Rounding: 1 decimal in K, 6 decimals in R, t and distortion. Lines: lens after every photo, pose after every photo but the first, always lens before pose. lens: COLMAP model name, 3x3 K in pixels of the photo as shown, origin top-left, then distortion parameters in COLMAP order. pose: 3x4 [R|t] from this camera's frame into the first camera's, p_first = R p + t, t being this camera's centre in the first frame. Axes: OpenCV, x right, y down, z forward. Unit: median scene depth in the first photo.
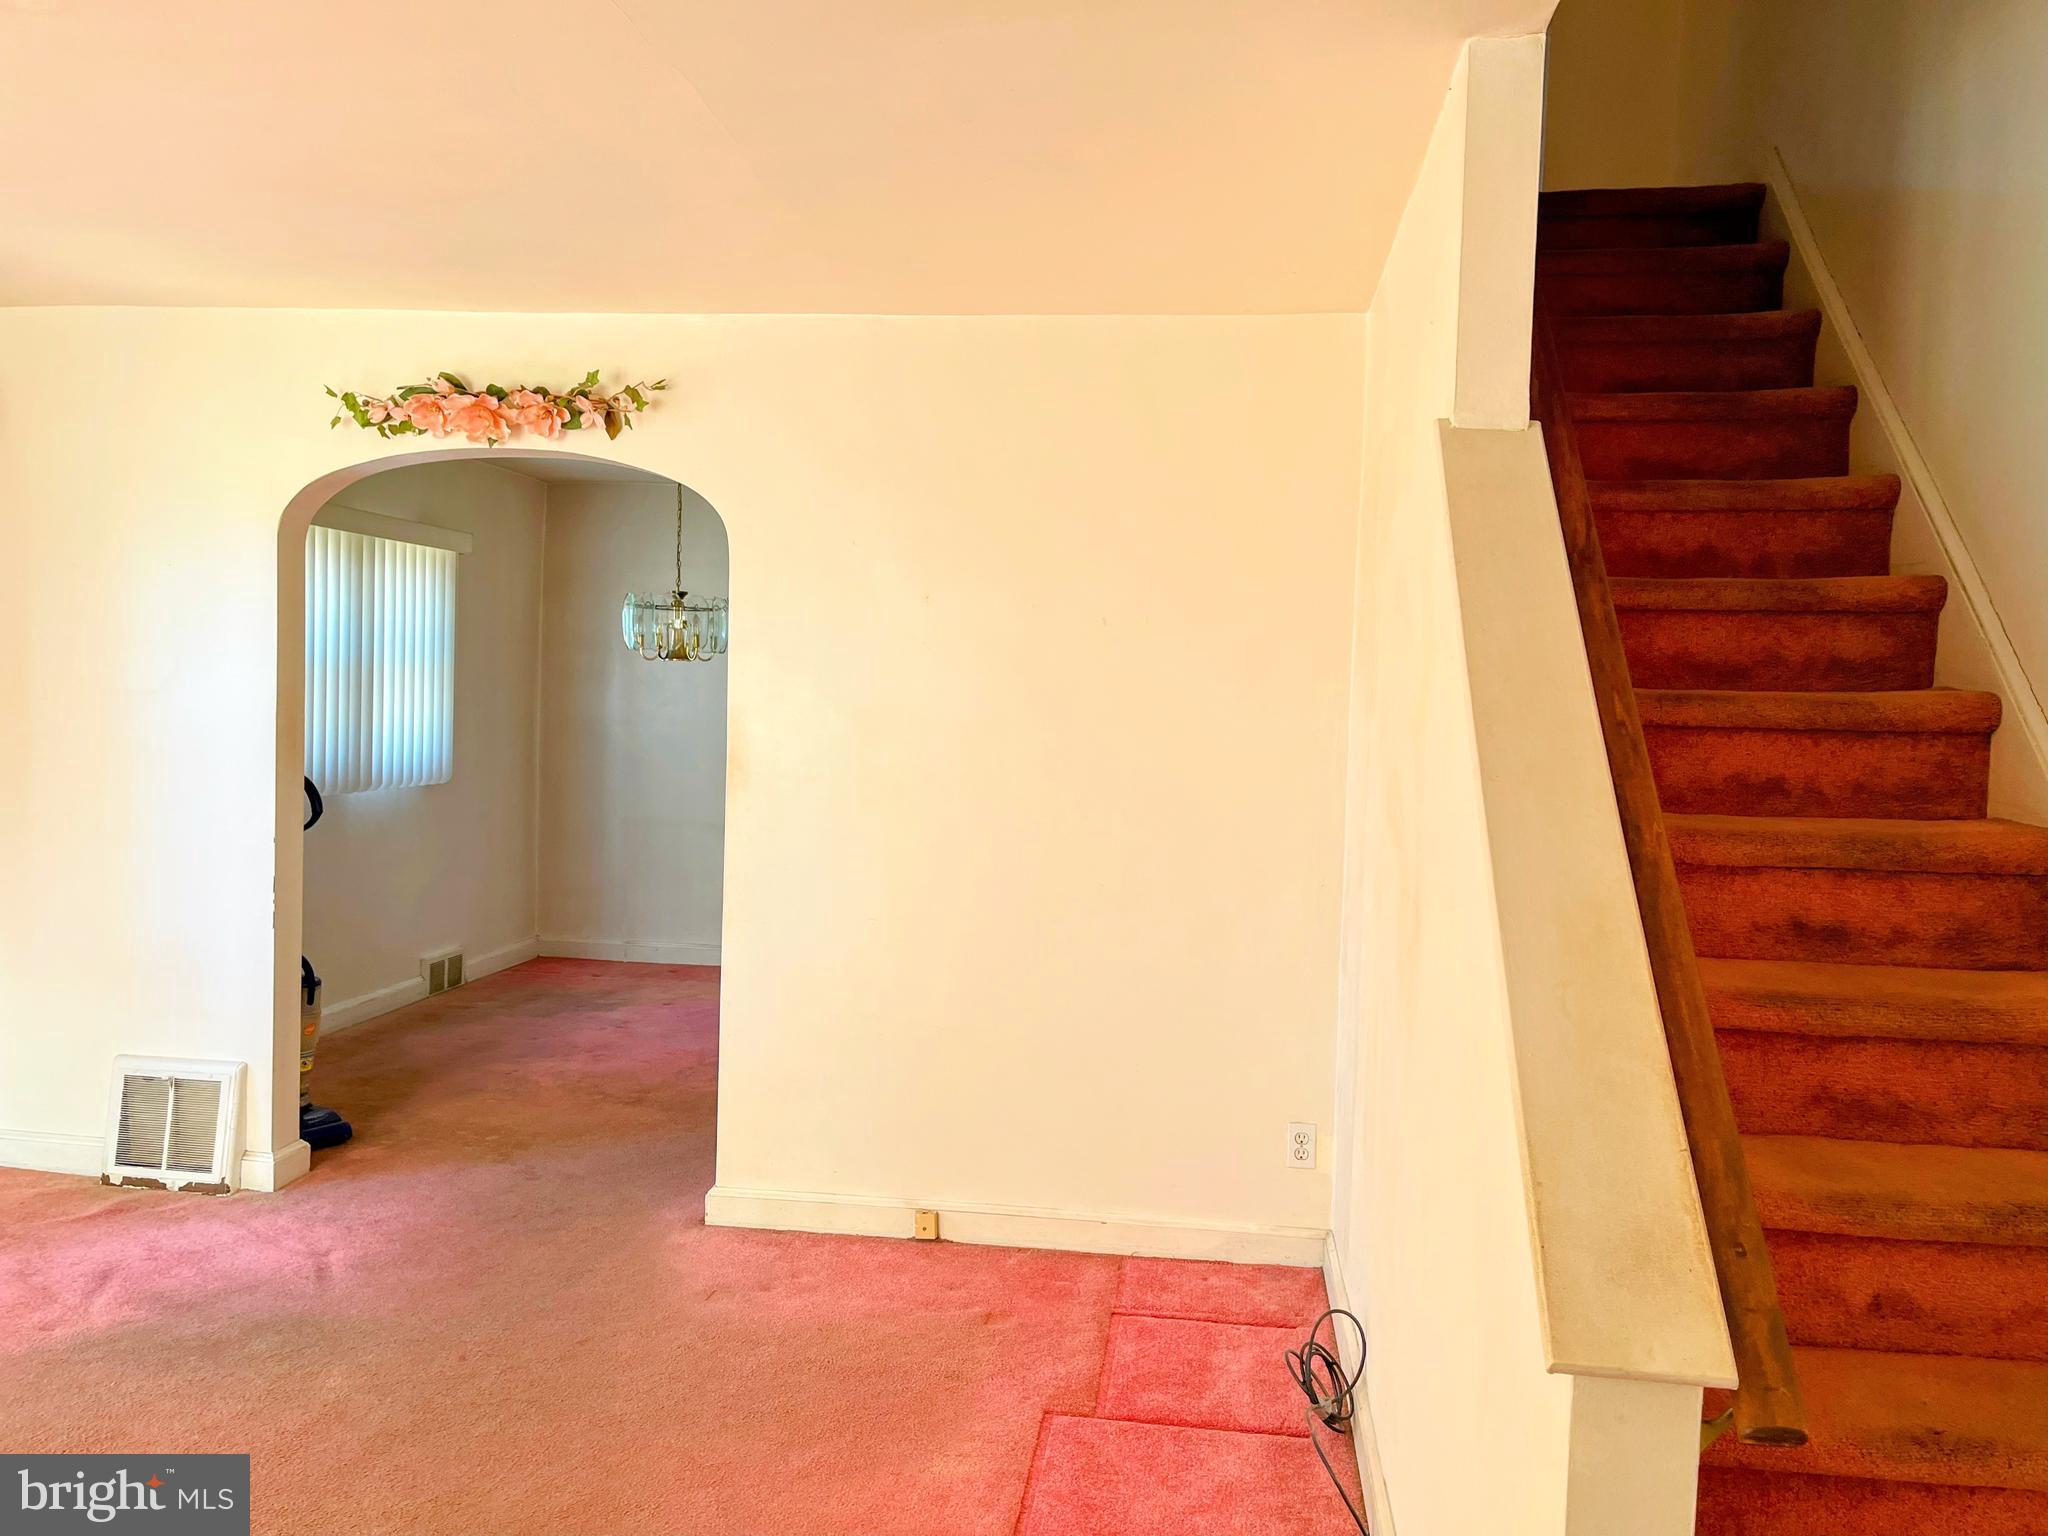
lens RADIAL K [[1547.8, 0, 1046.3], [0, 1547.8, 755.0], [0, 0, 1]] dist [0.062820, -0.088583]
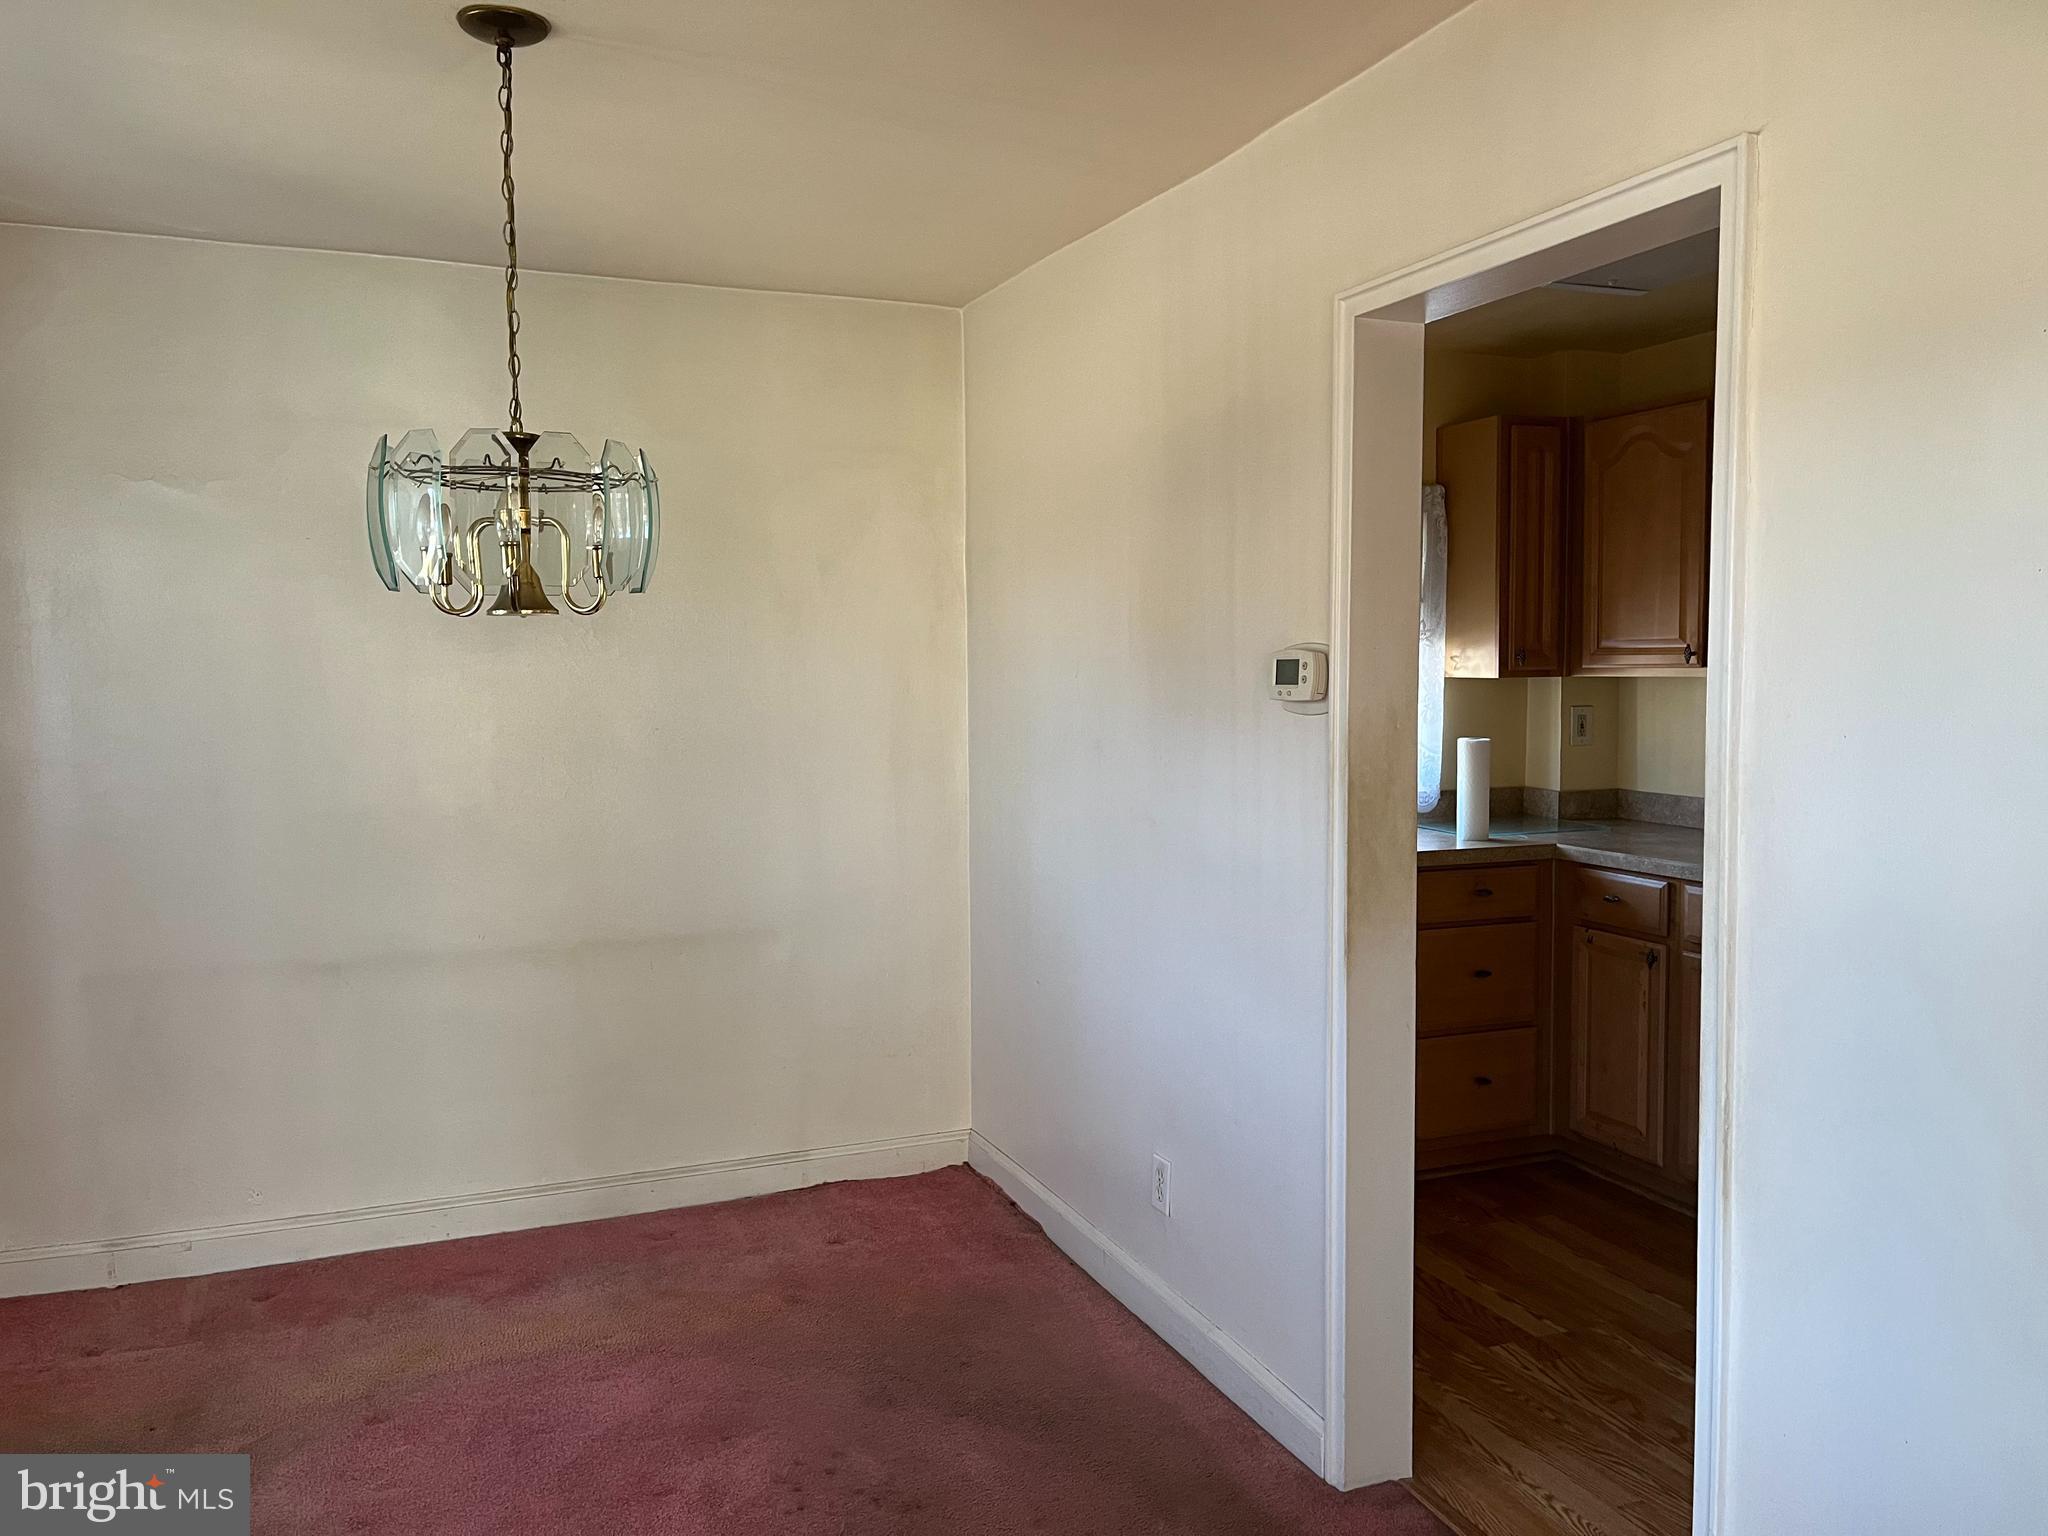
lens RADIAL K [[1547.8, 0, 1033.2], [0, 1547.8, 765.1], [0, 0, 1]] dist [0.062820, -0.088583]
pose [[0.870071, -0.067909, 0.488226, -0.288666], [0.053108, 0.997614, 0.044116, -0.030671], [-0.490057, -0.012455, 0.871601, 0.544073]]
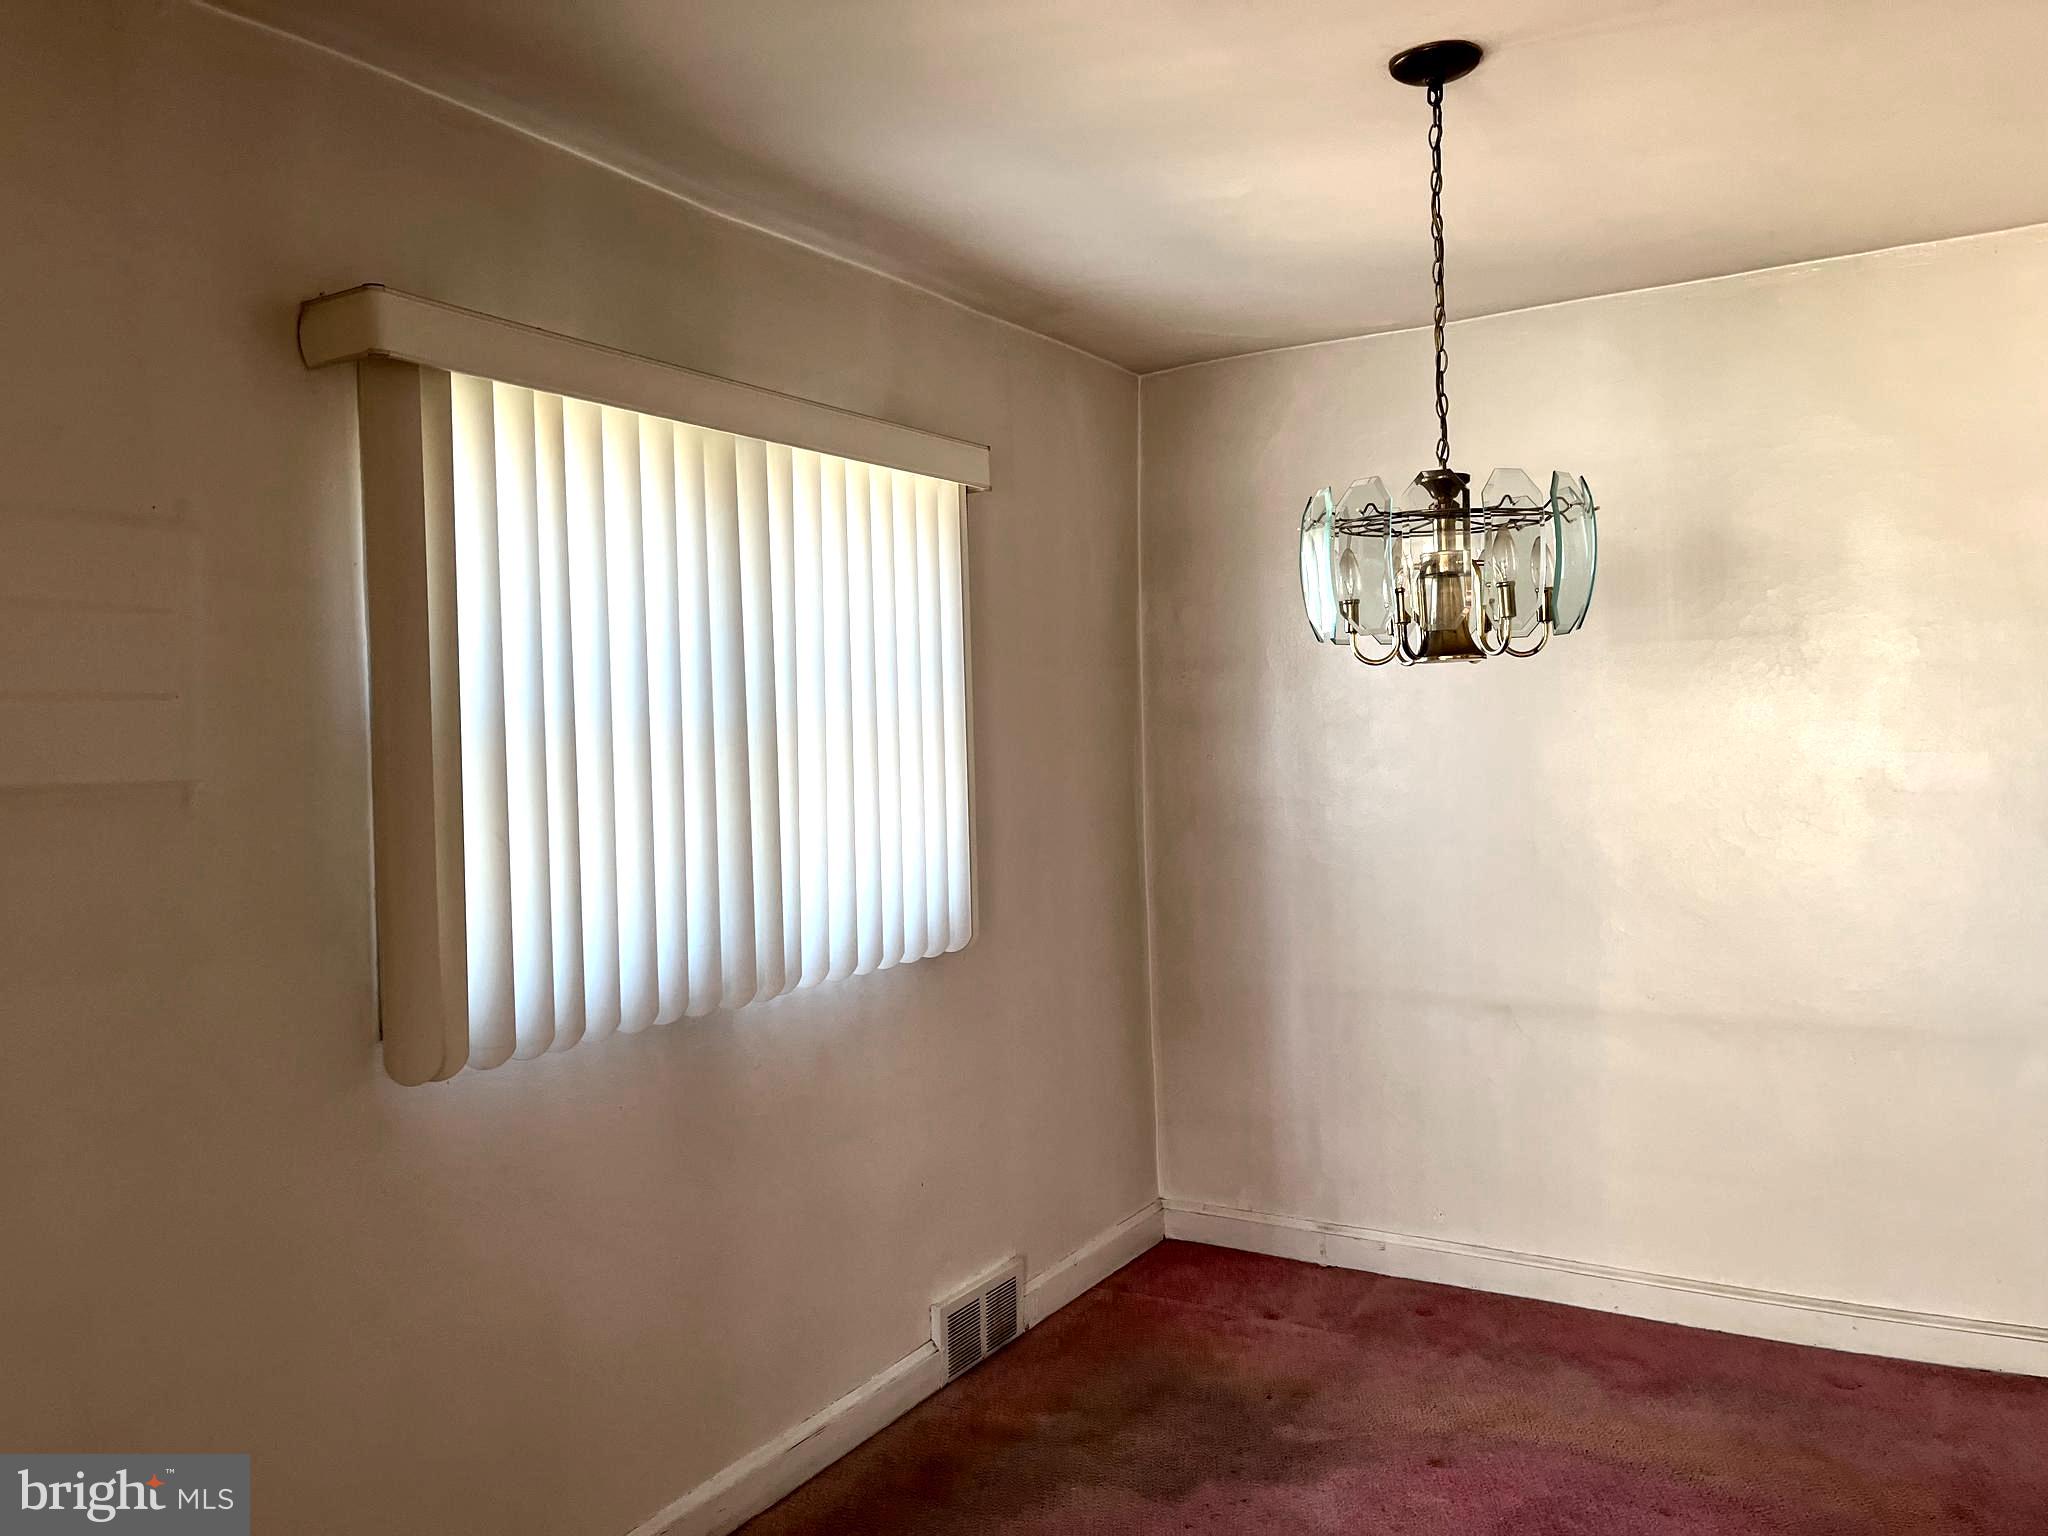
lens RADIAL K [[1547.8, 0, 1025.6], [0, 1547.8, 747.4], [0, 0, 1]] dist [0.062820, -0.088583]
pose [[0.910463, -0.051413, -0.410382, -0.161596], [0.038884, 0.998489, -0.038825, -0.026771], [0.411758, 0.019391, 0.911087, 0.561343]]
